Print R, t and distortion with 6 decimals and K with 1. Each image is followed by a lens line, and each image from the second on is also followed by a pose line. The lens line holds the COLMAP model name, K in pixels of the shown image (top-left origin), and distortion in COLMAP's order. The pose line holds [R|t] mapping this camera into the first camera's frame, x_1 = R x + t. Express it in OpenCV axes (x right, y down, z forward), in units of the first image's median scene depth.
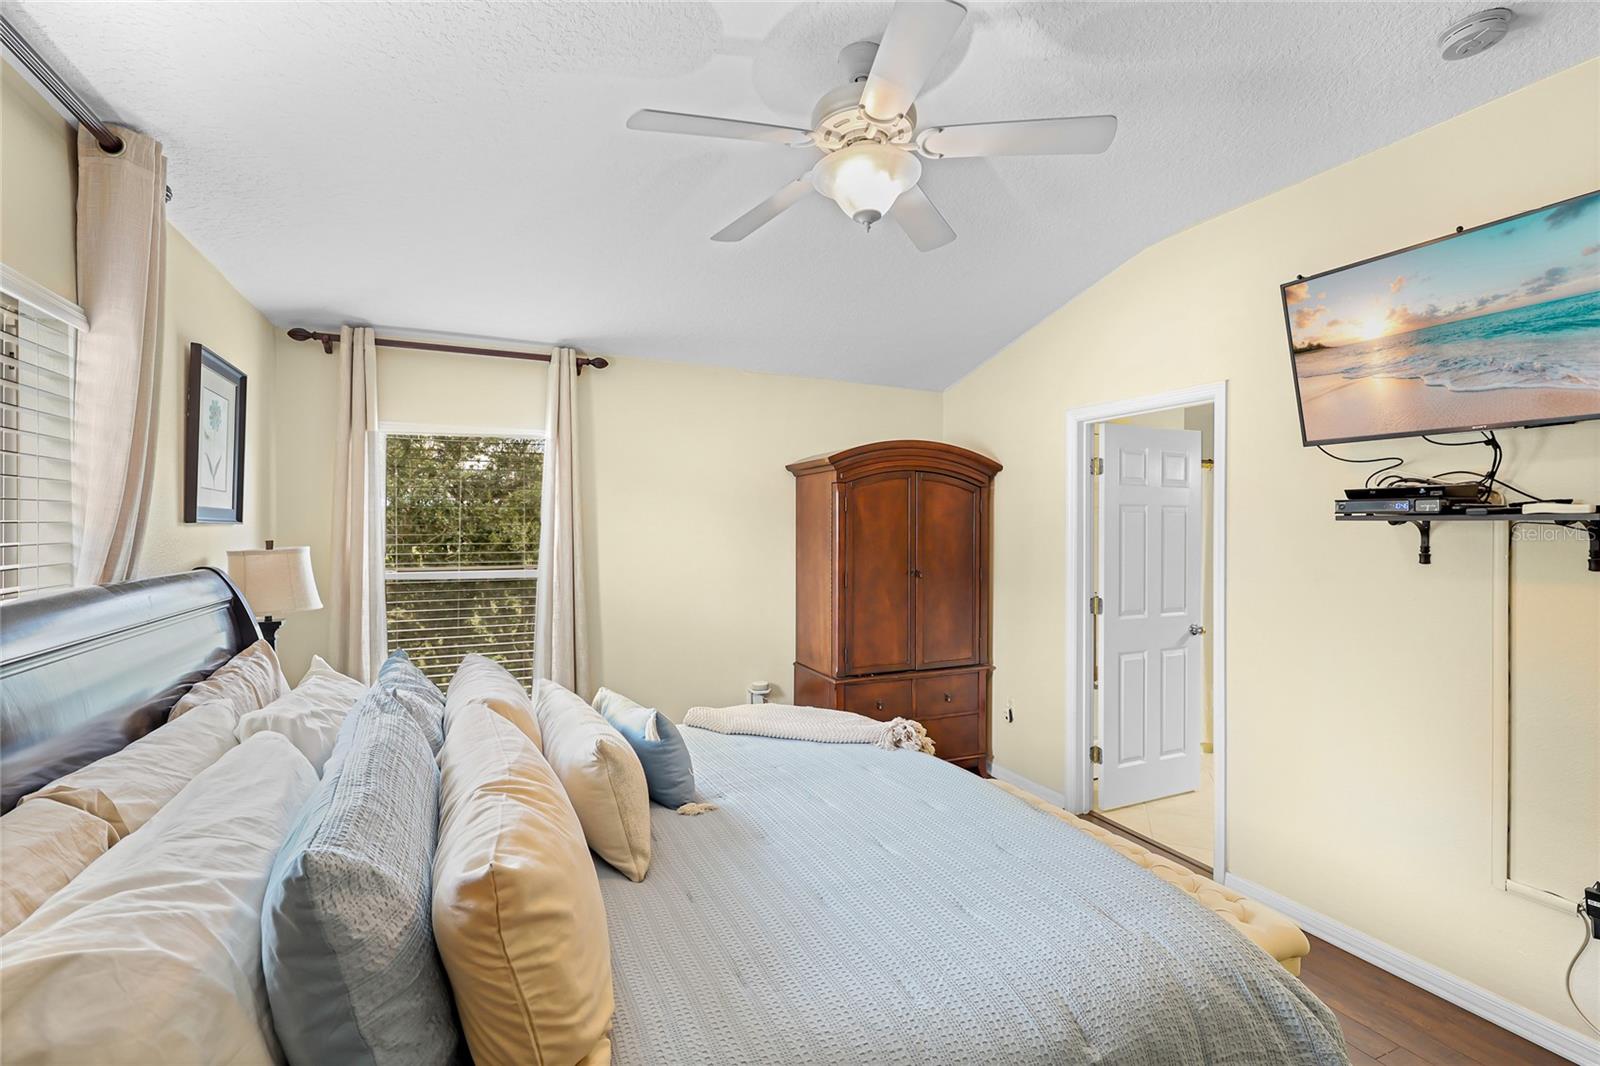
lens RADIAL K [[716.3, 0, 801.8], [0, 716.3, 529.0], [0, 0, 1]] dist [-0.001264, -0.000009]
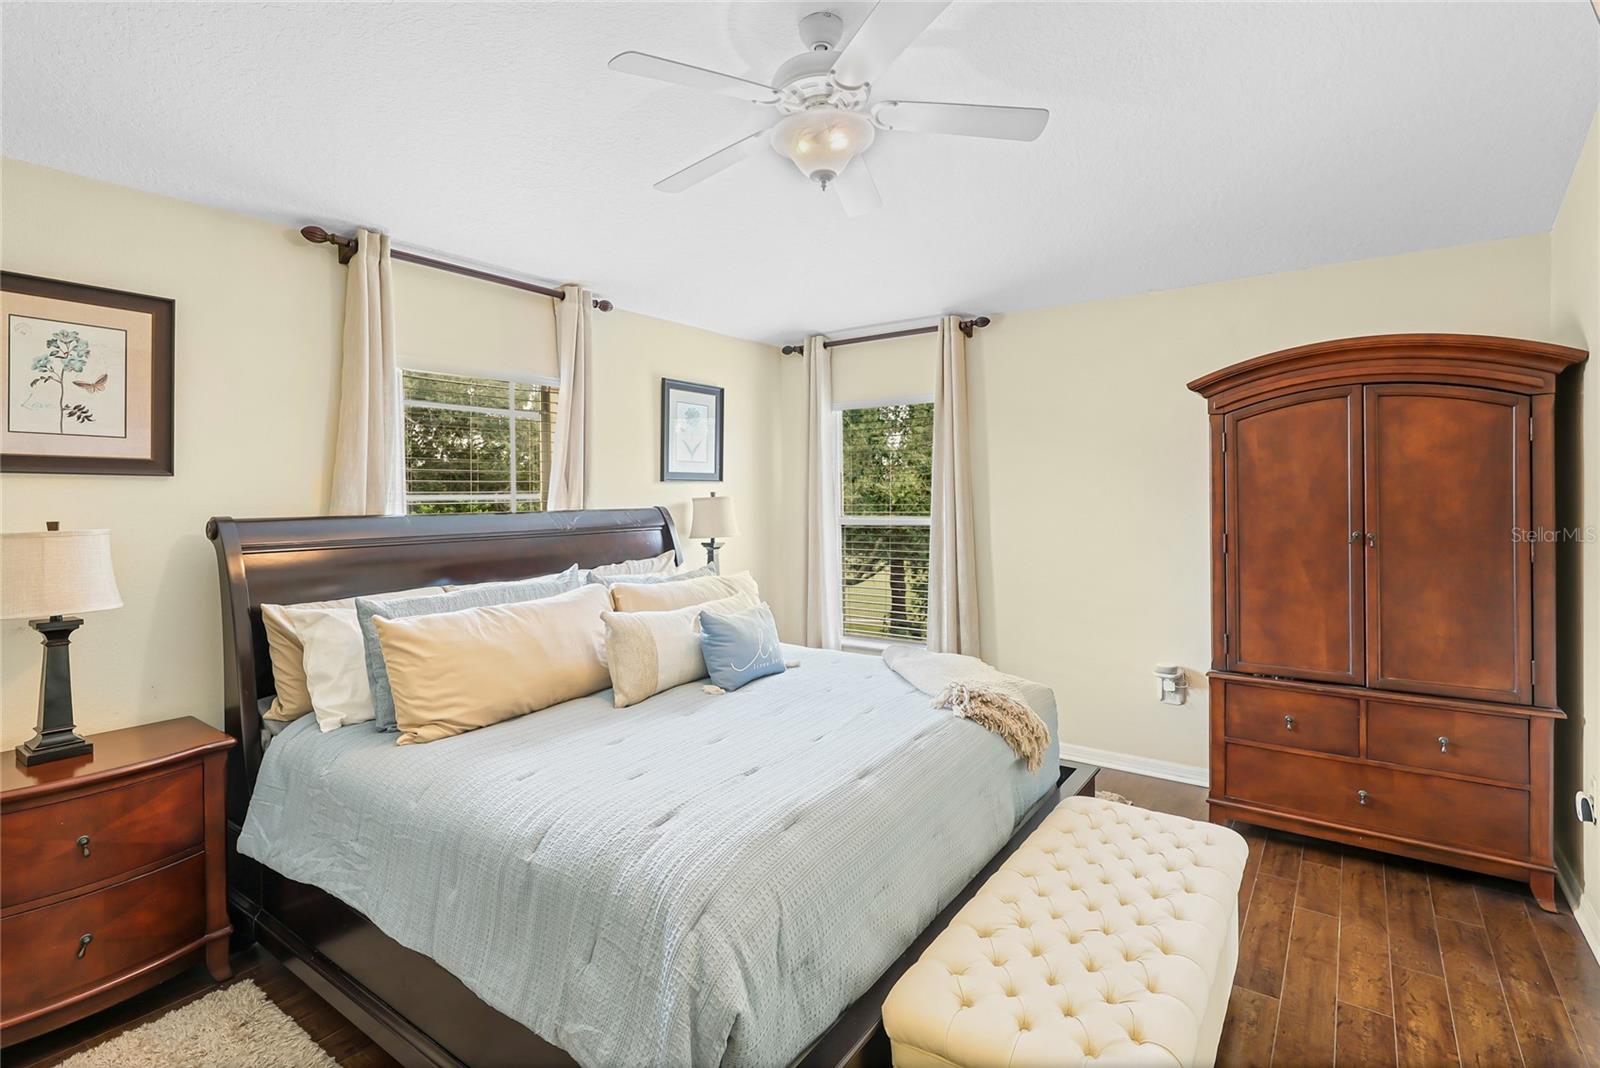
lens RADIAL K [[770.8, 0, 794.2], [0, 770.8, 487.5], [0, 0, 1]] dist [0.000513, 0.000031]
pose [[0.497318, -0.014623, -0.867445, 0.586622], [0.009790, 0.999889, -0.011242, 0.019396], [0.867513, -0.002902, 0.497406, 0.218628]]
